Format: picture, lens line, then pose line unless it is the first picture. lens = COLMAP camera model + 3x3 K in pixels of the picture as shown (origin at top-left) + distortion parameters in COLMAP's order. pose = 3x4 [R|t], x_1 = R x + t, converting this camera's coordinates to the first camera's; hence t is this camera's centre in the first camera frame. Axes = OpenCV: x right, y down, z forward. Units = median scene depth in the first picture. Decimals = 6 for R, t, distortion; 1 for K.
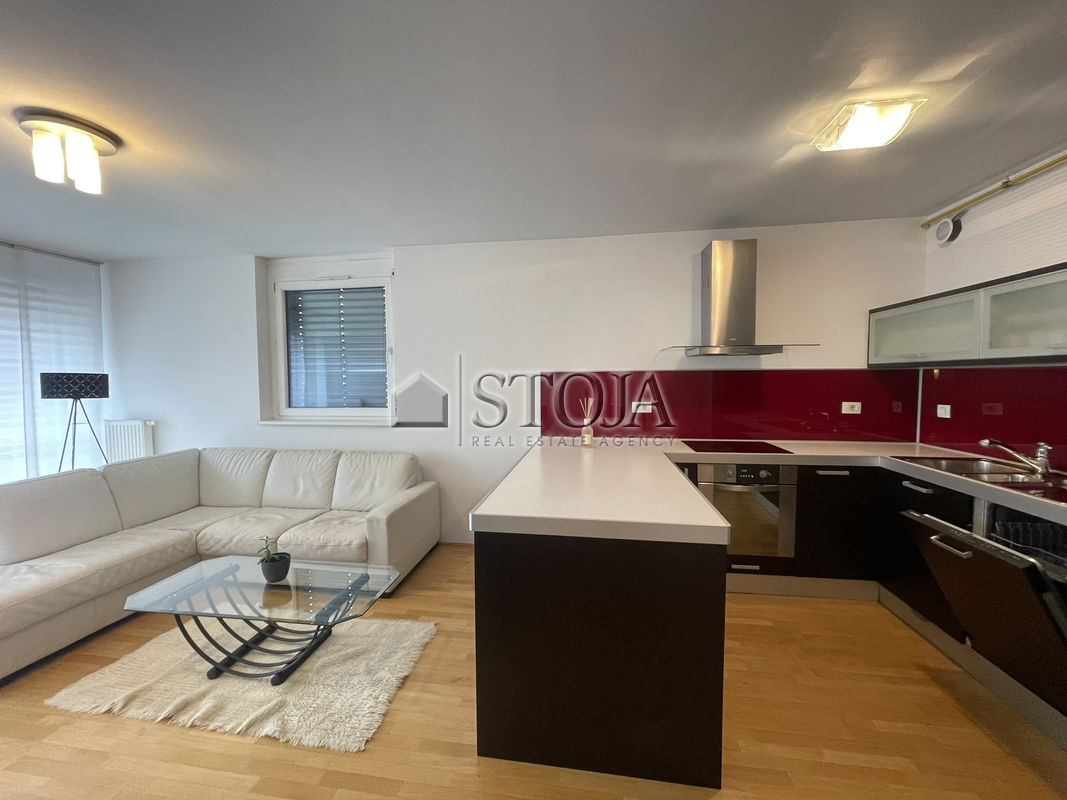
lens RADIAL K [[430.3, 0, 527.7], [0, 430.3, 401.1], [0, 0, 1]] dist [-0.004565, 0.000702]
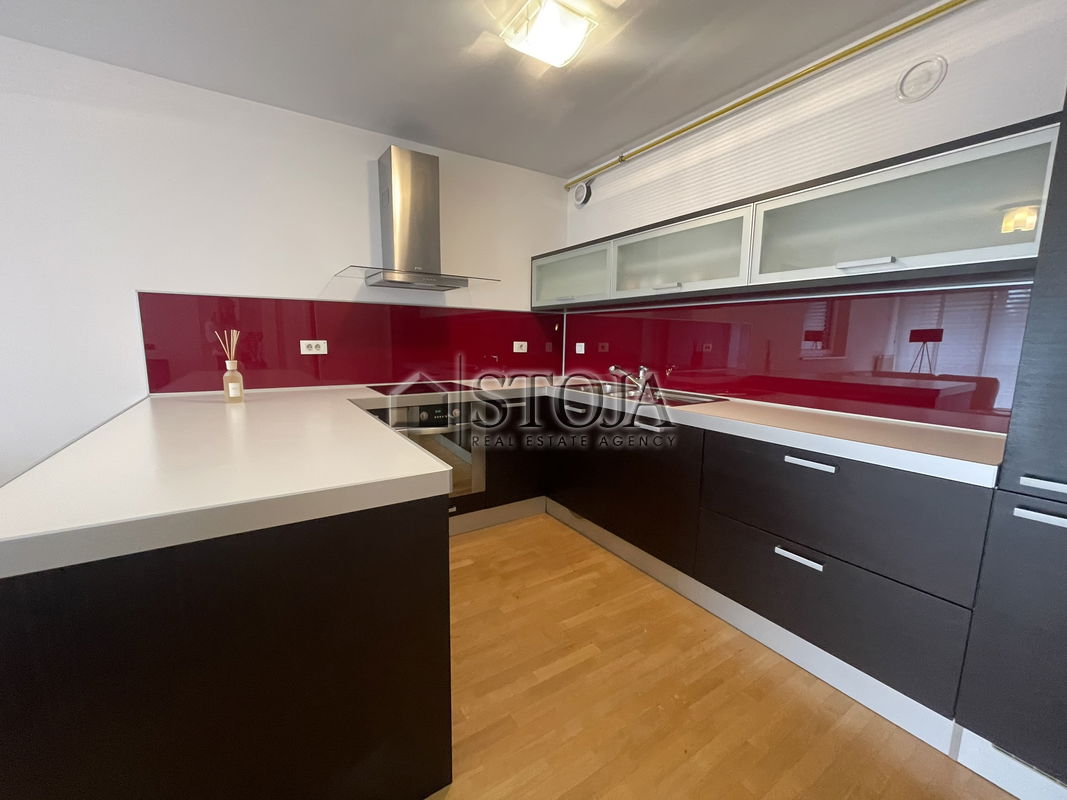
lens RADIAL K [[430.3, 0, 527.7], [0, 430.3, 401.1], [0, 0, 1]] dist [-0.004565, 0.000702]
pose [[0.749374, -0.081203, 0.657149, 0.038909], [0.020270, 0.994800, 0.099812, 0.049765], [-0.661836, -0.061476, 0.747123, 0.176748]]
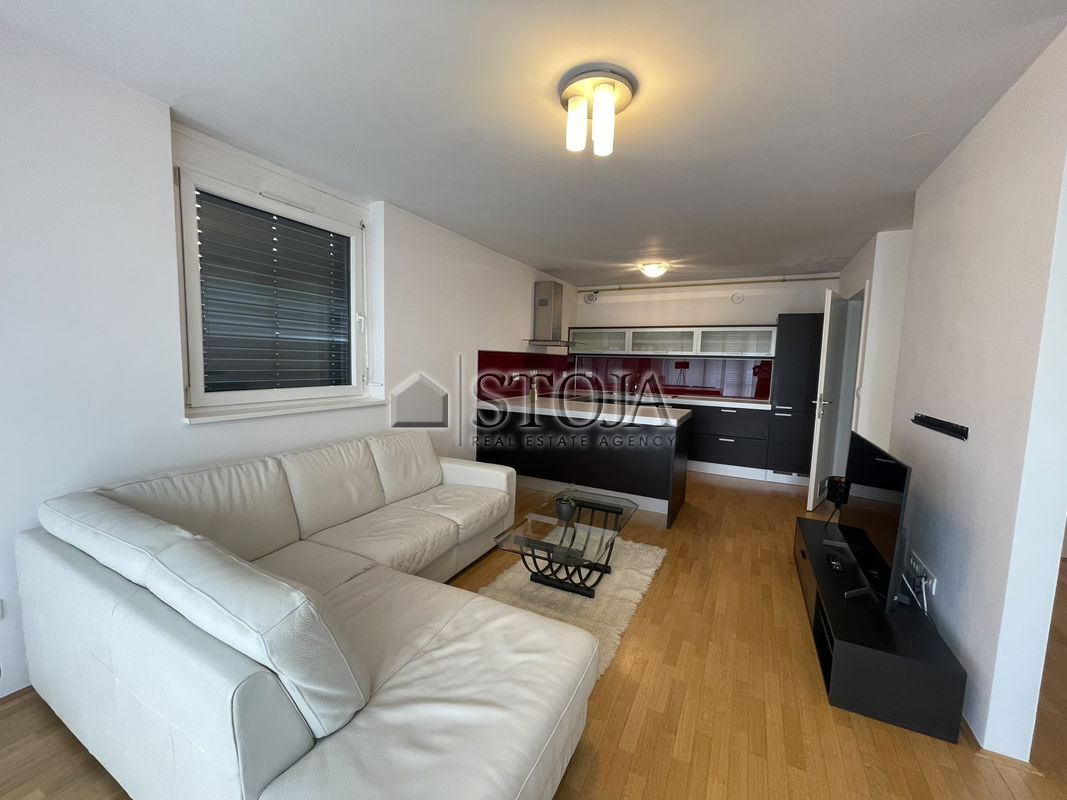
lens RADIAL K [[430.3, 0, 527.7], [0, 430.3, 401.1], [0, 0, 1]] dist [-0.004565, 0.000702]
pose [[0.324957, -0.072467, 0.942948, -1.385089], [0.026592, 0.997366, 0.067485, -0.000773], [-0.945355, 0.003145, 0.326028, 0.559809]]
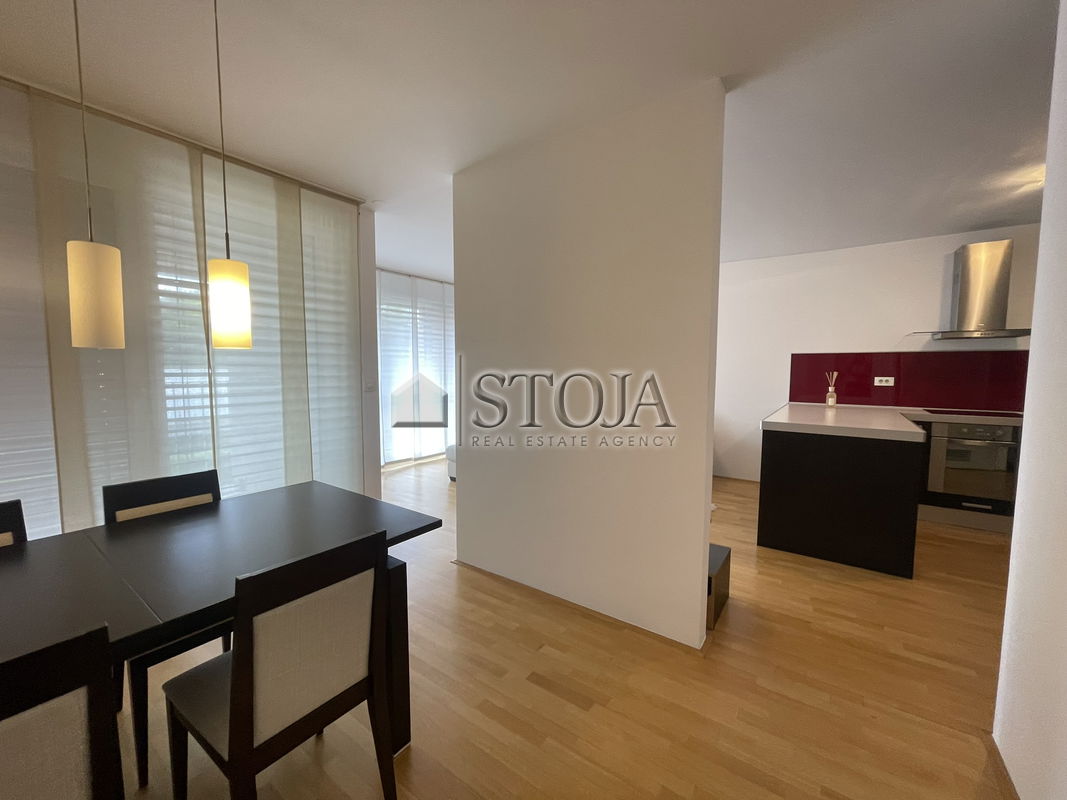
lens RADIAL K [[426.0, 0, 533.5], [0, 426.0, 400.0], [0, 0, 1]] dist [0.000423, 0.000229]
pose [[0.891938, 0.043879, -0.450023, -0.104390], [-0.034331, 0.998979, 0.029361, 0.080482], [0.450852, -0.010739, 0.892534, -0.690793]]
